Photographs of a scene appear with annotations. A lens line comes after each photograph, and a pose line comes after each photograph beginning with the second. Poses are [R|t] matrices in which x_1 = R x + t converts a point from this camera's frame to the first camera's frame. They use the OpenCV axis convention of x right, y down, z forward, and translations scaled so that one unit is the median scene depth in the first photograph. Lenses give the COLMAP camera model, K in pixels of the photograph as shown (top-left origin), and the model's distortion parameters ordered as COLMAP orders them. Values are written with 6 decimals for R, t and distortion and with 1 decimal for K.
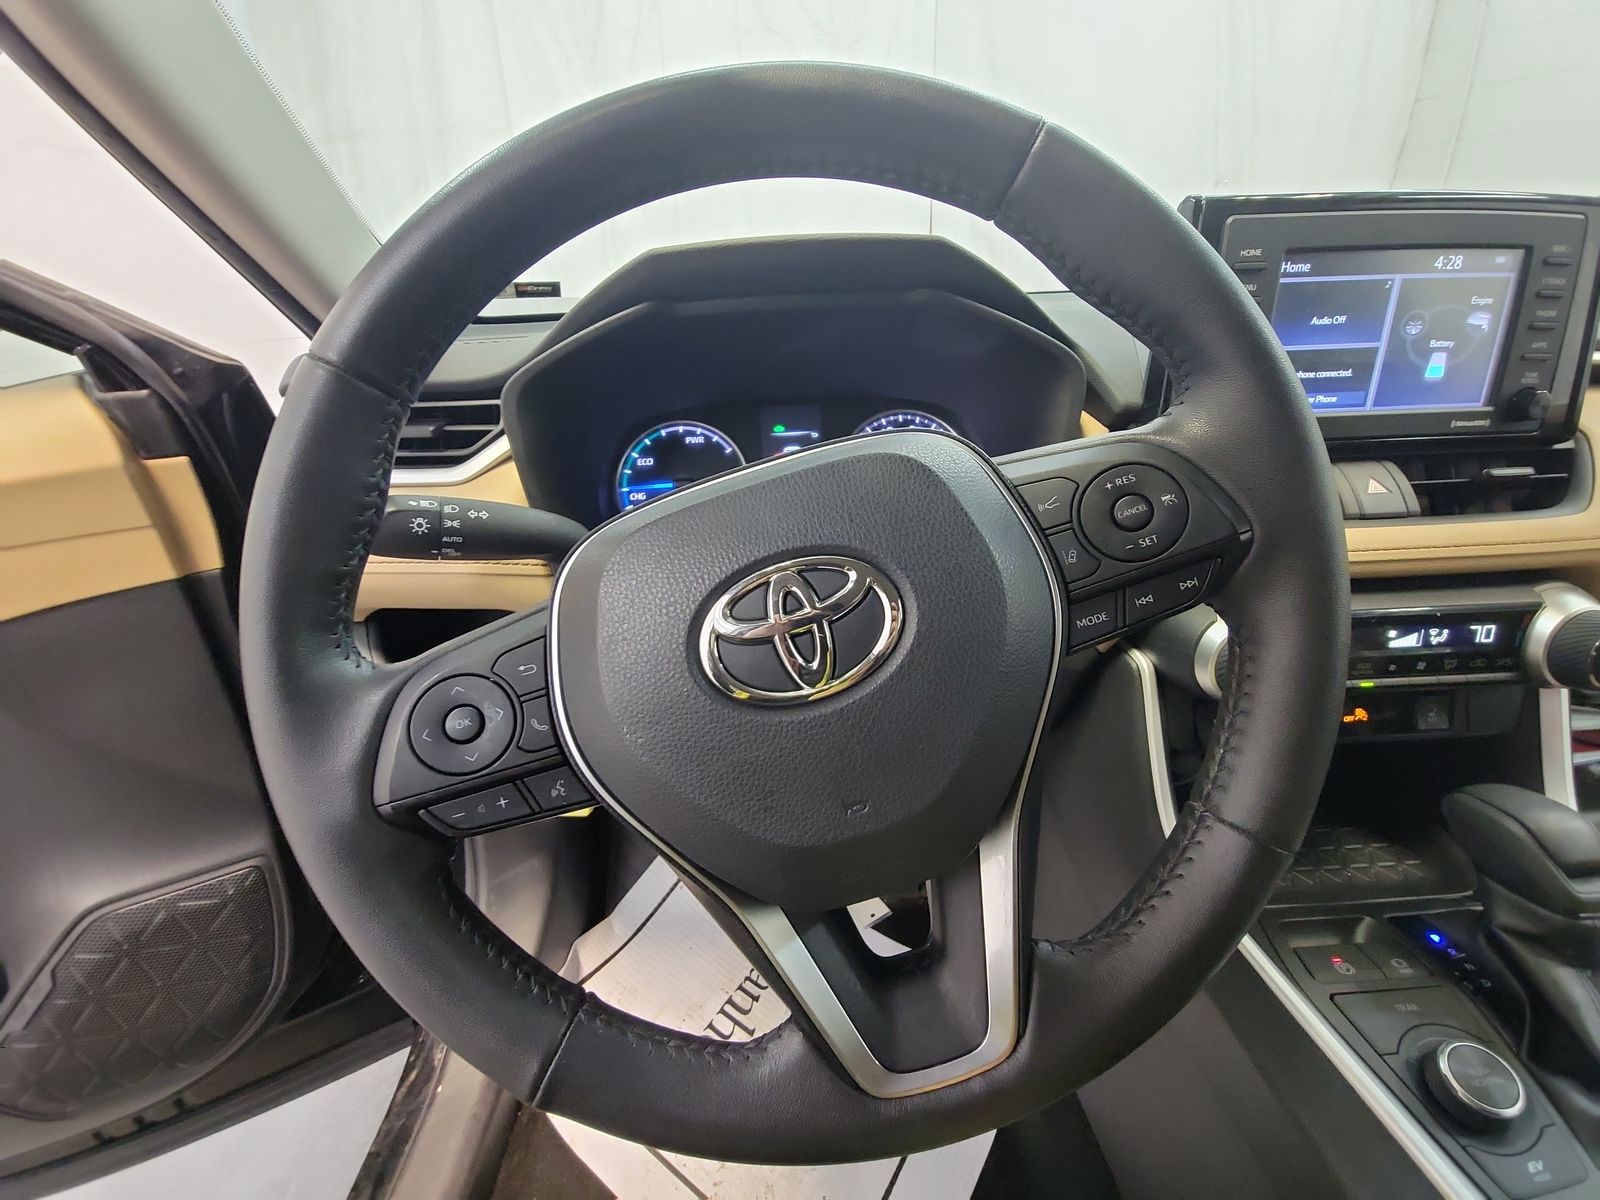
lens RADIAL K [[647.0, 0, 798.0], [0, 647.0, 602.3], [0, 0, 1]] dist [0.017744, -0.011113]
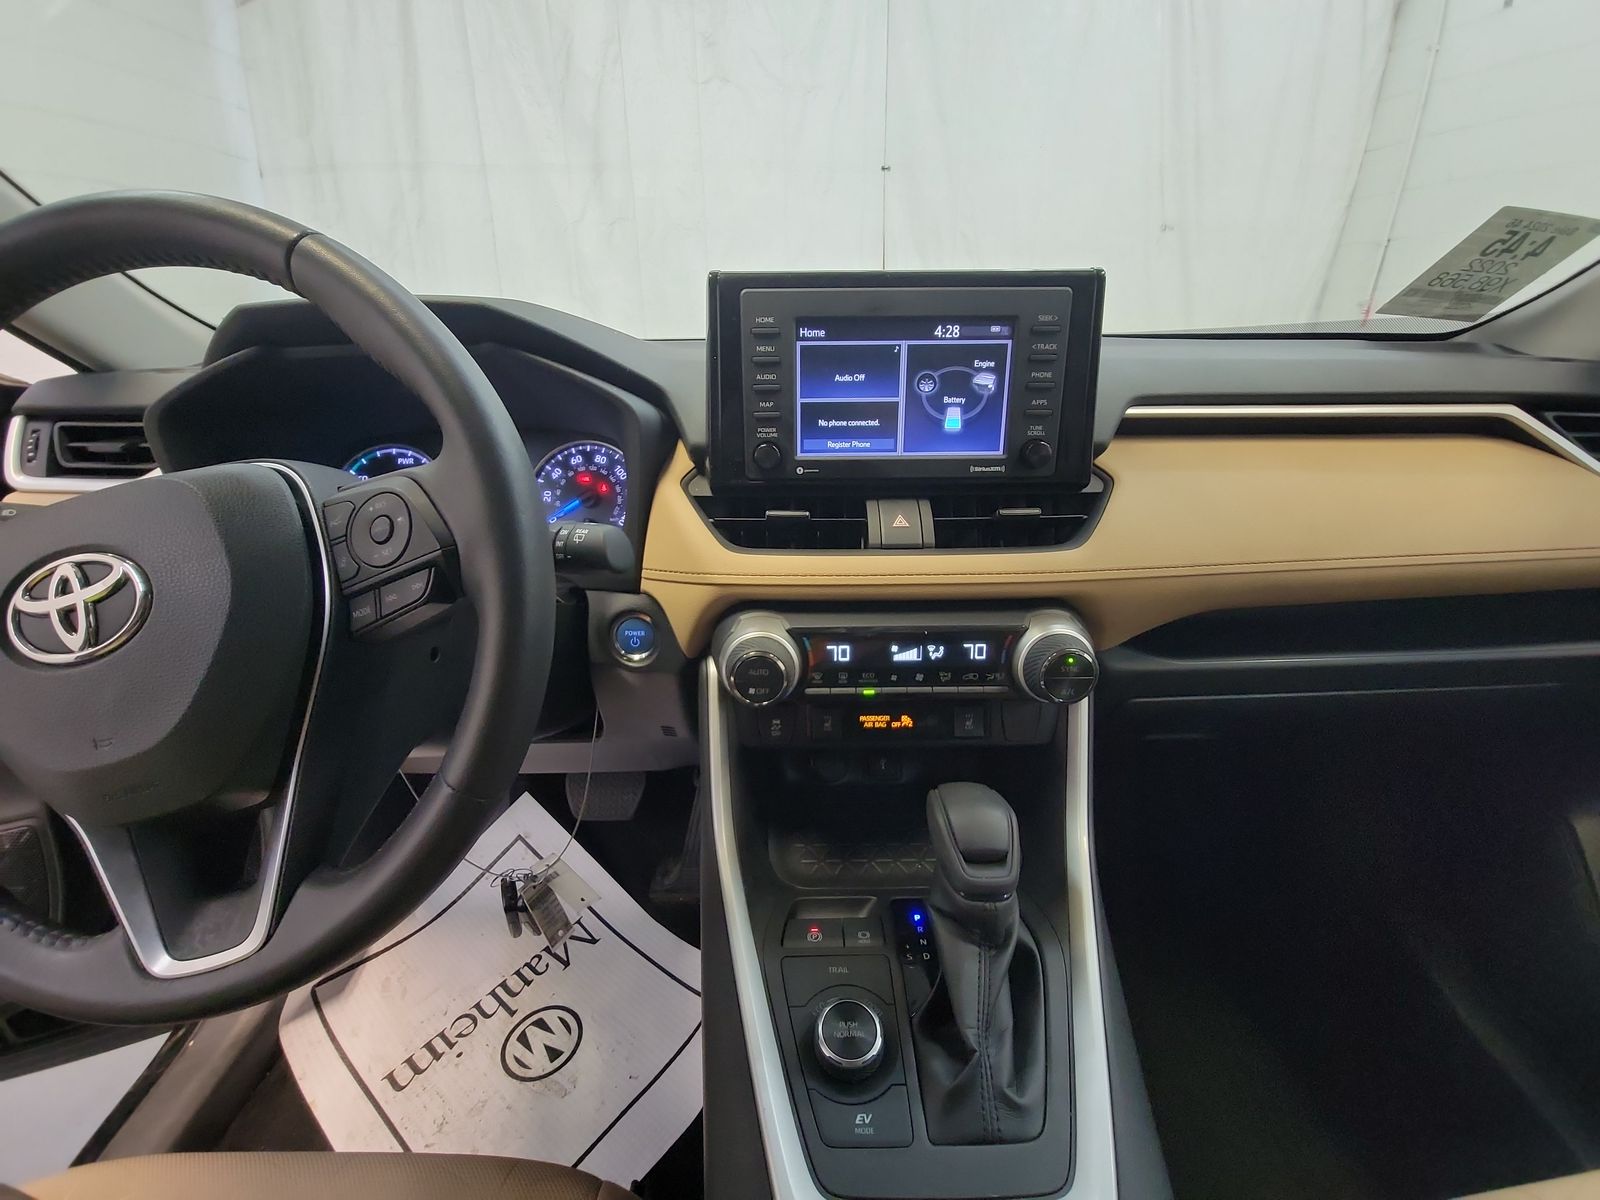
lens RADIAL K [[647.0, 0, 798.0], [0, 647.0, 602.3], [0, 0, 1]] dist [0.017744, -0.011113]
pose [[0.999044, 0.035795, -0.025096, 0.753057], [-0.036592, 0.998816, -0.032058, 0.009610], [0.023919, 0.032945, 0.999171, -0.148254]]
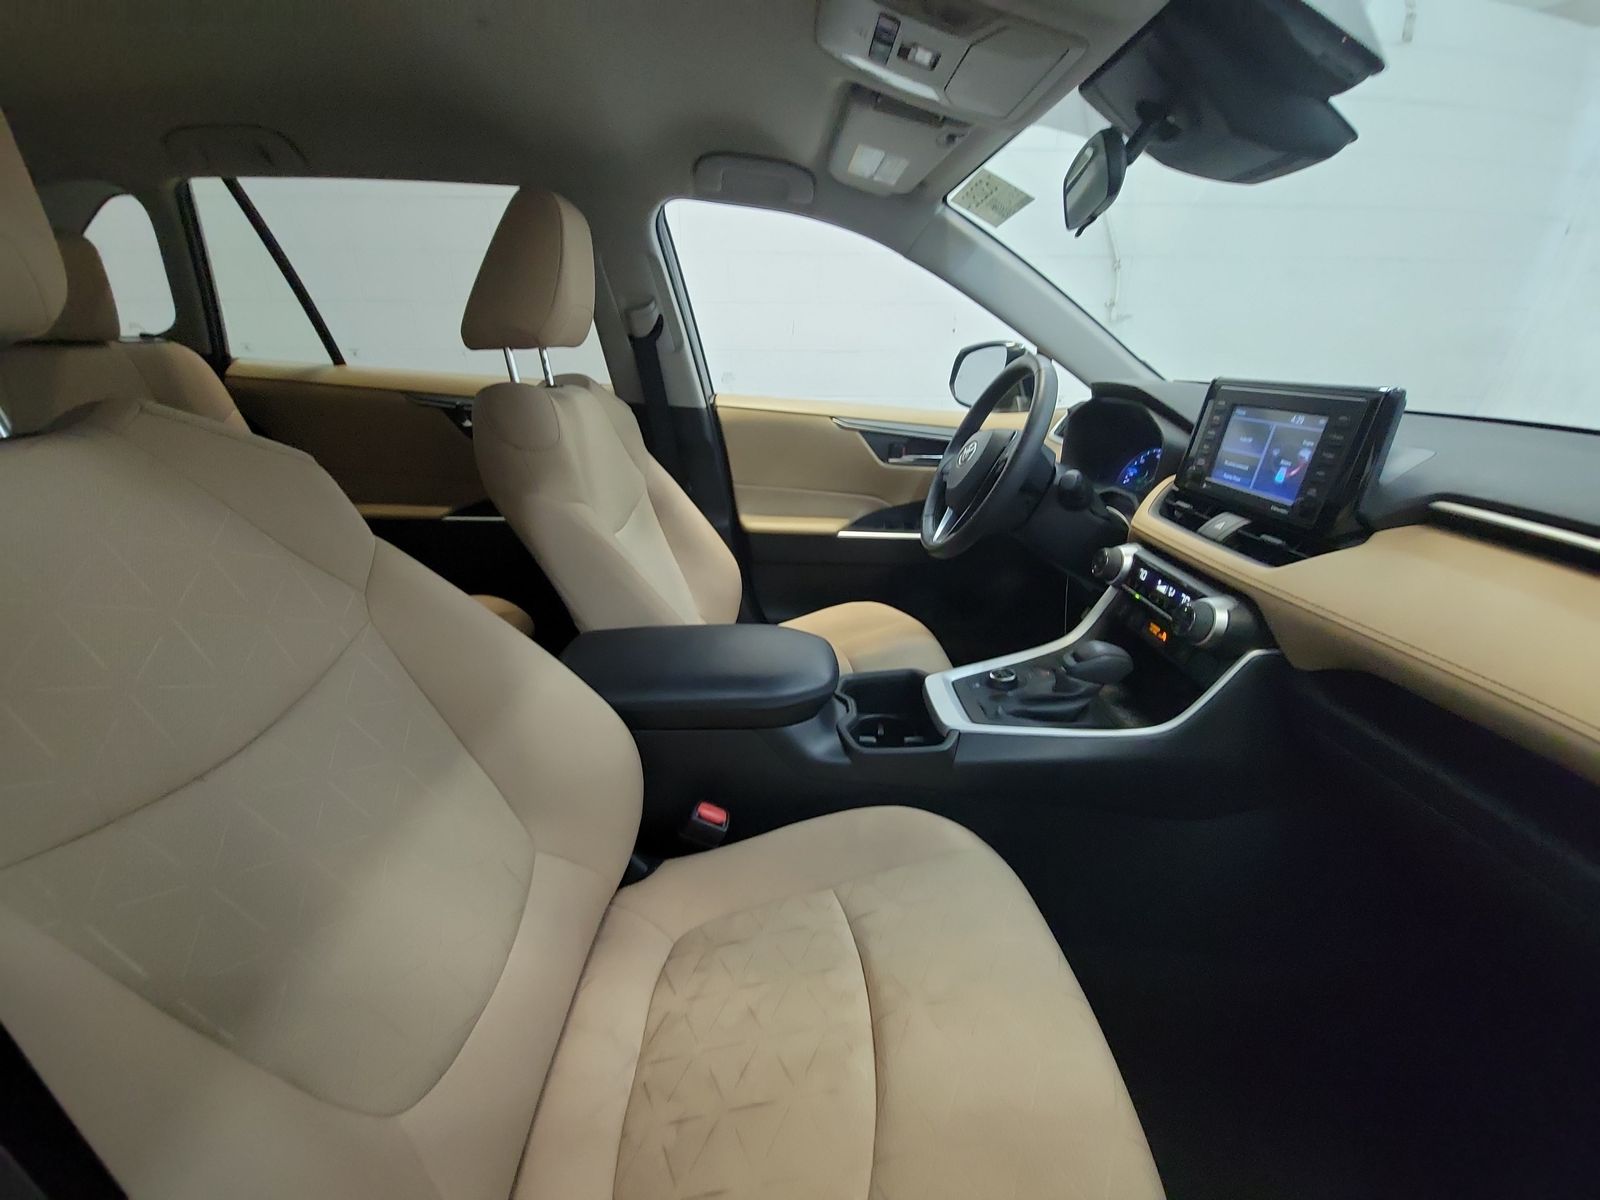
lens RADIAL K [[647.0, 0, 798.0], [0, 647.0, 602.3], [0, 0, 1]] dist [0.017744, -0.011113]
pose [[-0.027452, 0.390638, -0.920135, 2.827553], [-0.432781, 0.825097, 0.363202, -0.150444], [0.901081, 0.408187, 0.146410, -0.316932]]
